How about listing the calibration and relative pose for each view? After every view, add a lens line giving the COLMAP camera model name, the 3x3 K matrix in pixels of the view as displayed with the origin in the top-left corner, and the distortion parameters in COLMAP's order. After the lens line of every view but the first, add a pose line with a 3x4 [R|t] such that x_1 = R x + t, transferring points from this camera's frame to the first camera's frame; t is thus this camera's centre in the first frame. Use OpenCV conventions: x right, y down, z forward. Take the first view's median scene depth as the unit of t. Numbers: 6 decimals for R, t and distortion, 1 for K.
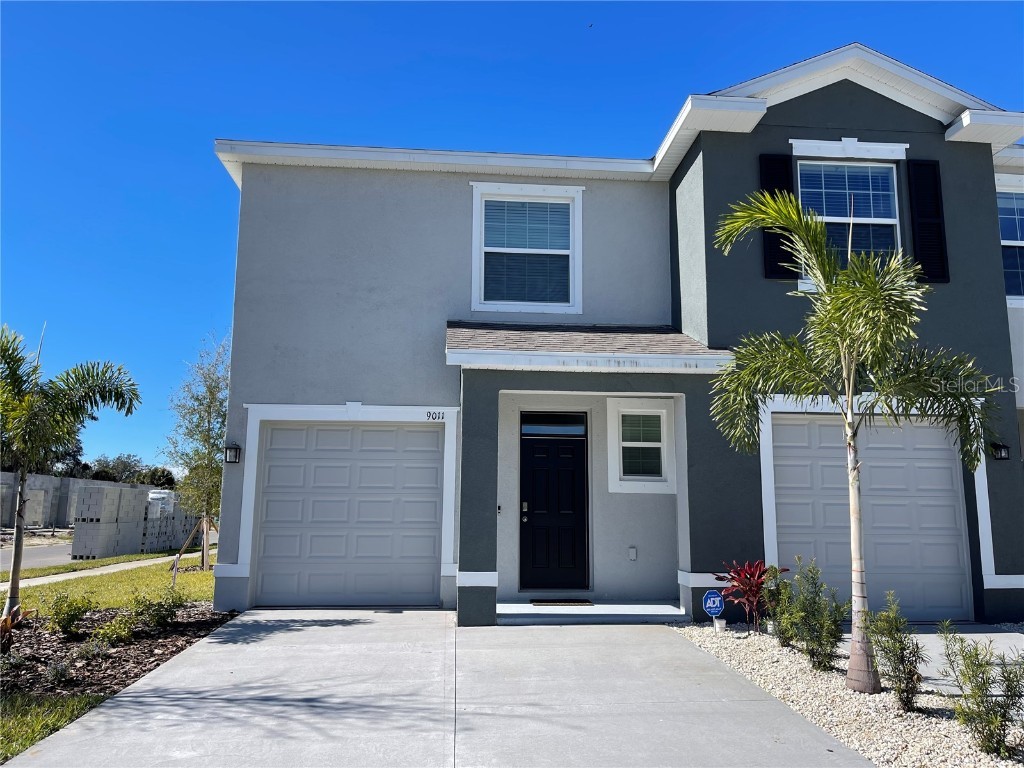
lens RADIAL K [[775.9, 0, 514.6], [0, 775.9, 391.3], [0, 0, 1]] dist [0.056760, -0.060659]
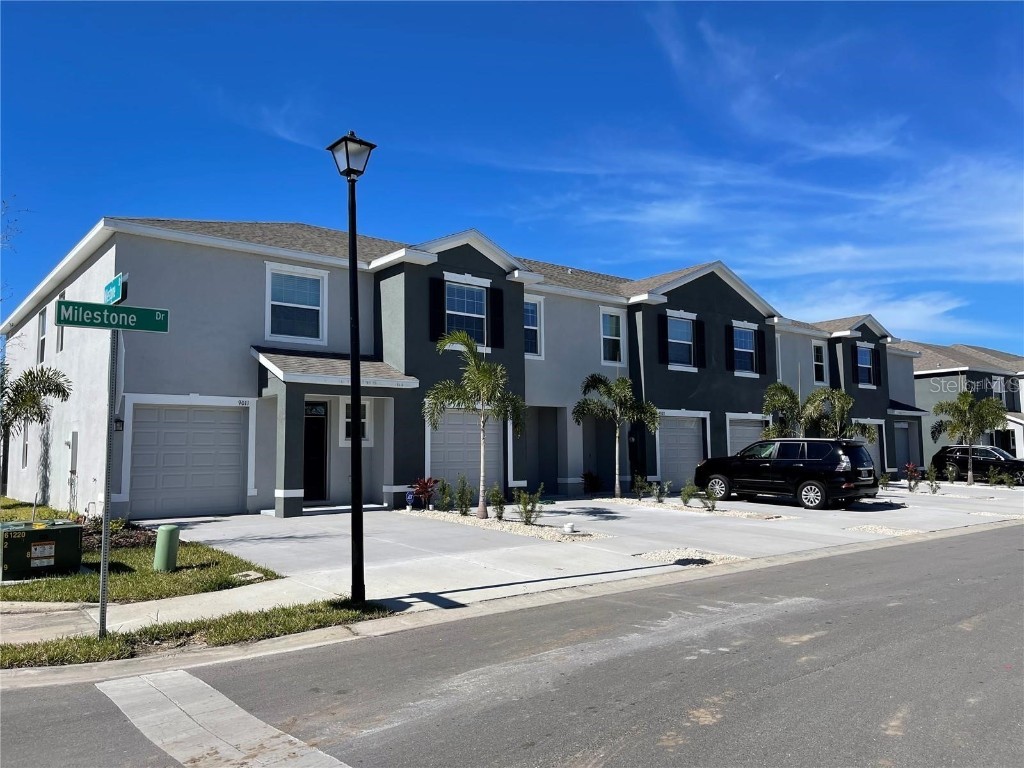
lens RADIAL K [[775.9, 0, 511.6], [0, 775.9, 382.8], [0, 0, 1]] dist [0.056760, -0.060659]
pose [[0.828660, 0.035148, 0.558647, -0.598584], [-0.069097, 0.996817, 0.039779, -0.125264], [-0.555471, -0.071564, 0.828451, -0.760494]]
